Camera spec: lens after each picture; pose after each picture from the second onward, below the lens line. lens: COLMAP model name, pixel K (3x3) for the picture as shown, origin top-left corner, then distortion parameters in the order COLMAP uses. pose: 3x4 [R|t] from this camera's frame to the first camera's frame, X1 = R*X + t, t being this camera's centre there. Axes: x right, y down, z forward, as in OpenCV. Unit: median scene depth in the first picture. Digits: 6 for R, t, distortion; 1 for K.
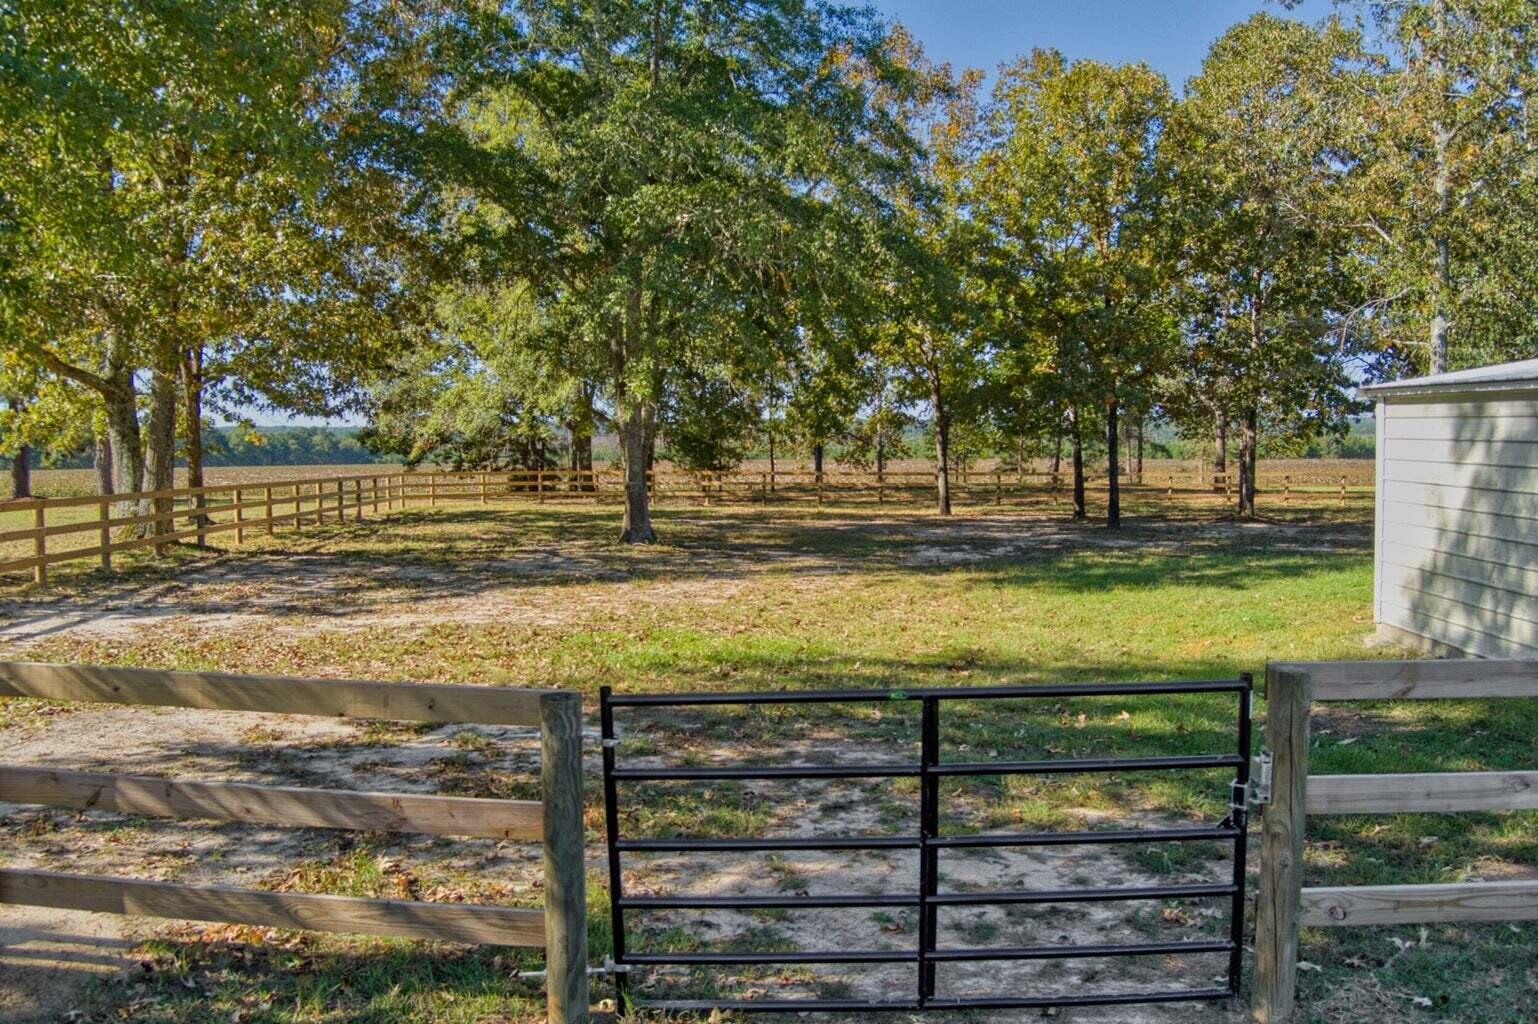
lens RADIAL K [[1267.7, 0, 769.0], [0, 1267.7, 512.0], [0, 0, 1]] dist [-0.138632, 0.005362]
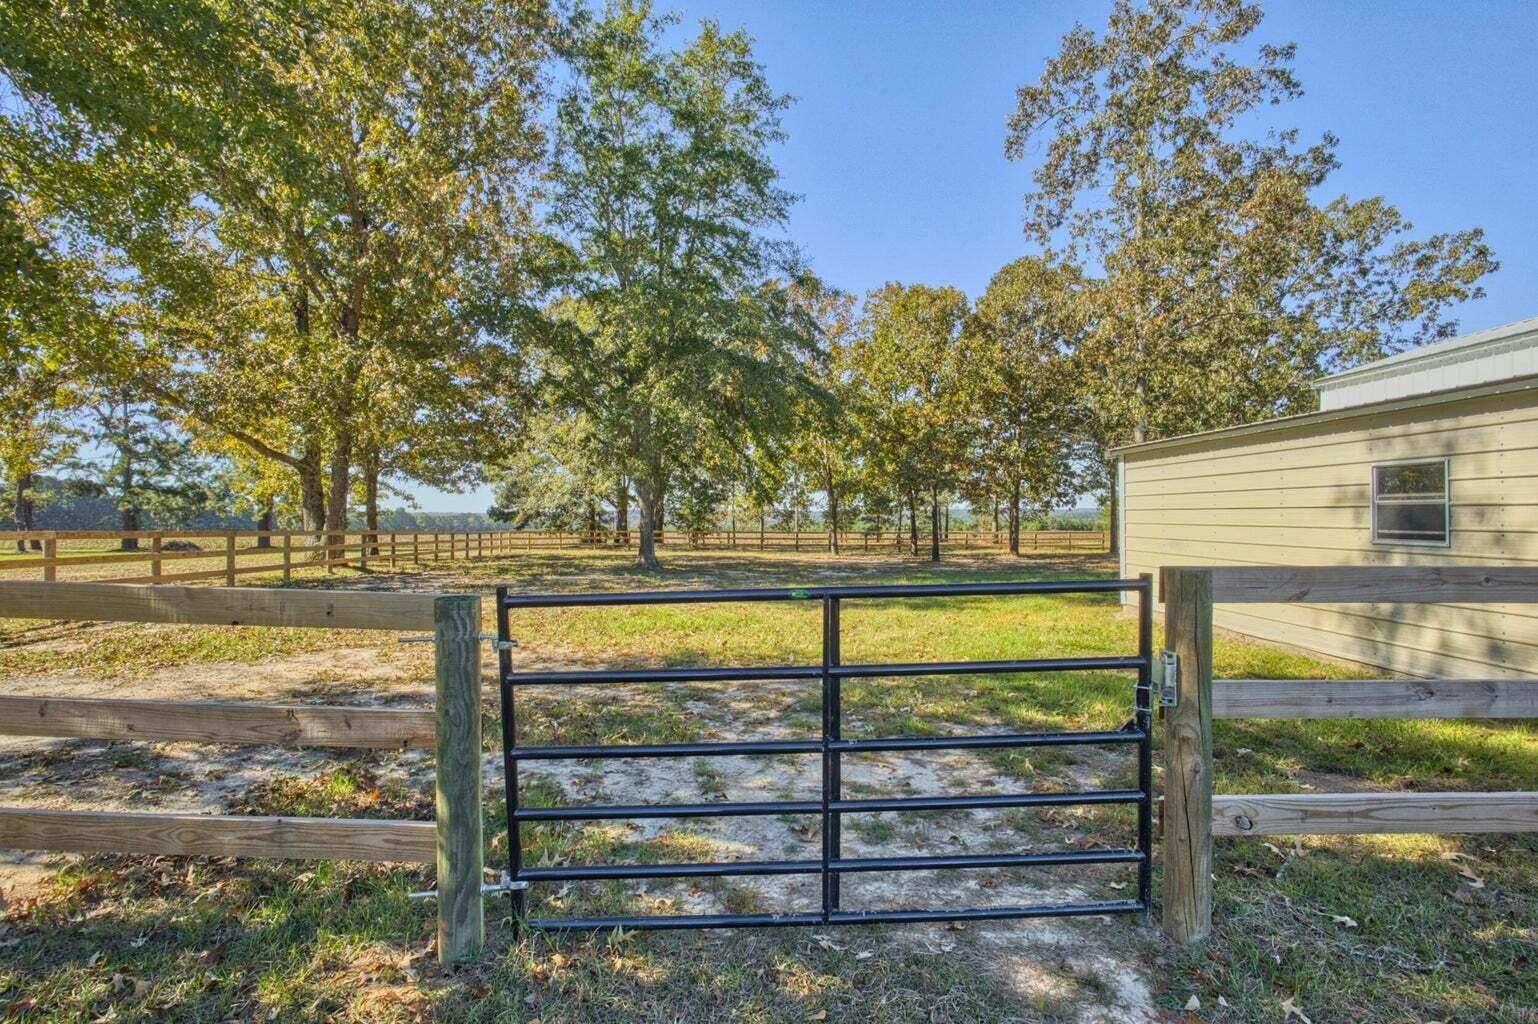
lens RADIAL K [[693.9, 0, 776.8], [0, 693.9, 516.4], [0, 0, 1]] dist [-0.026096, 0.007948]
pose [[0.998363, 0.005316, 0.056954, 0.042760], [-0.001047, 0.997203, -0.074732, 0.101173], [-0.057192, 0.074550, 0.995576, 0.364280]]
